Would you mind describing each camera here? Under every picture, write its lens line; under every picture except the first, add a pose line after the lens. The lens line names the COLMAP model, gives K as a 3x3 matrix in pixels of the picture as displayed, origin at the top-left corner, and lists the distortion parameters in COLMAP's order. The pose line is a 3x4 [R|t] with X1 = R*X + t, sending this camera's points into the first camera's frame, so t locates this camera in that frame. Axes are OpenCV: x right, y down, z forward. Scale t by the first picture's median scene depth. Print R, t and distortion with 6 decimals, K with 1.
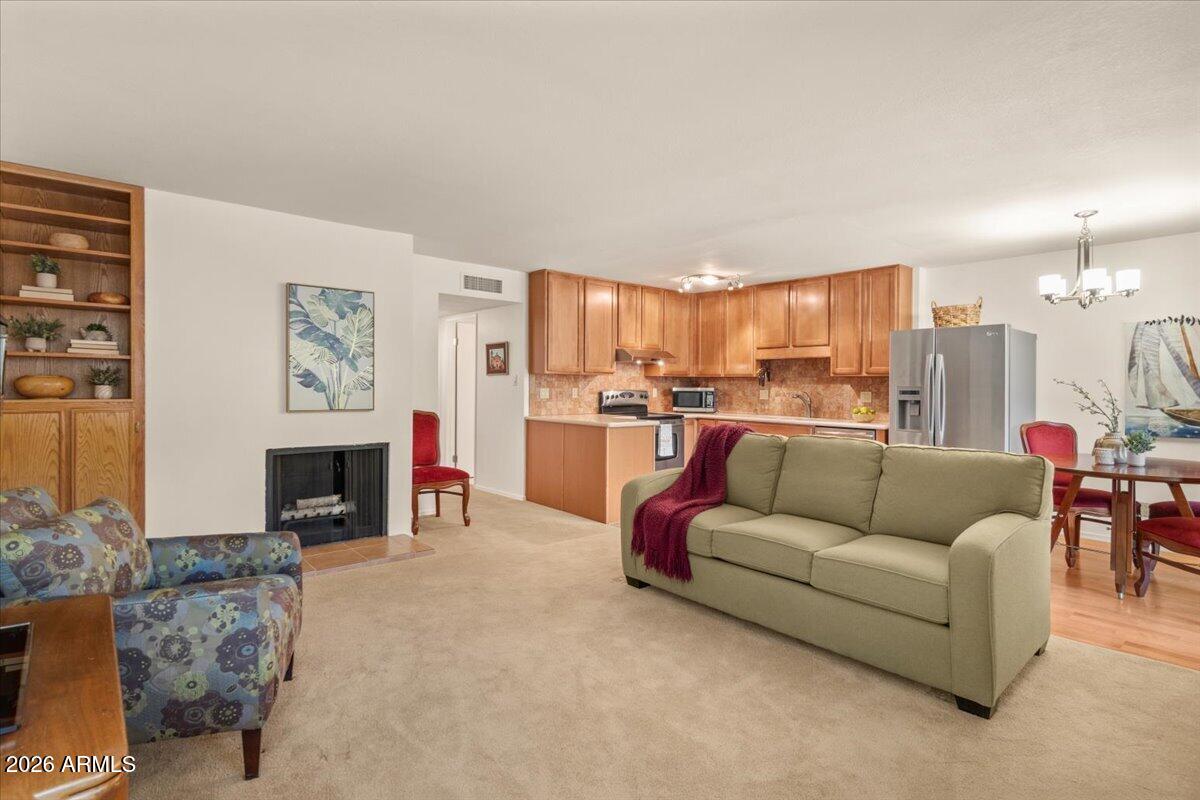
lens RADIAL K [[588.0, 0, 593.8], [0, 588.0, 390.3], [0, 0, 1]] dist [0.000873, -0.000160]
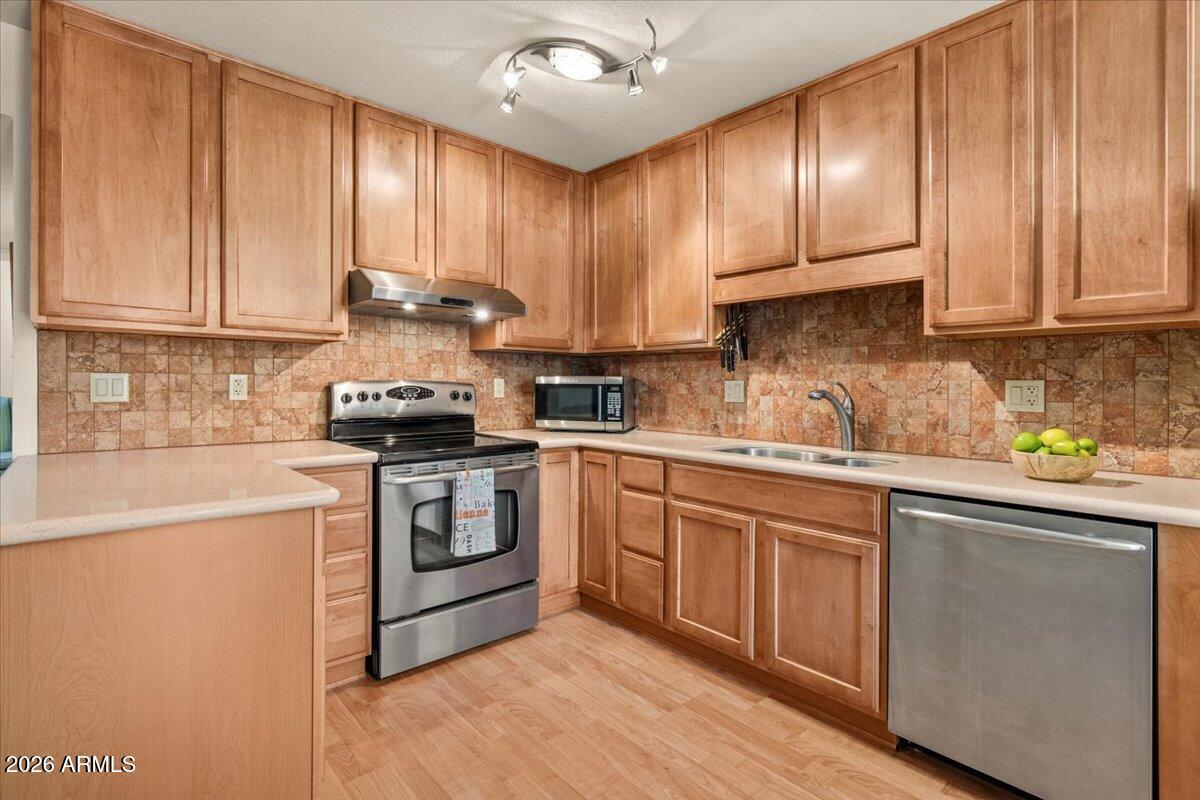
lens RADIAL K [[565.1, 0, 590.8], [0, 565.1, 383.8], [0, 0, 1]] dist [-0.008624, 0.000025]
pose [[0.999805, -0.002293, 0.019621, 0.190588], [0.002495, 0.999944, -0.010295, 0.006528], [-0.019596, 0.010342, 0.999754, 0.636239]]
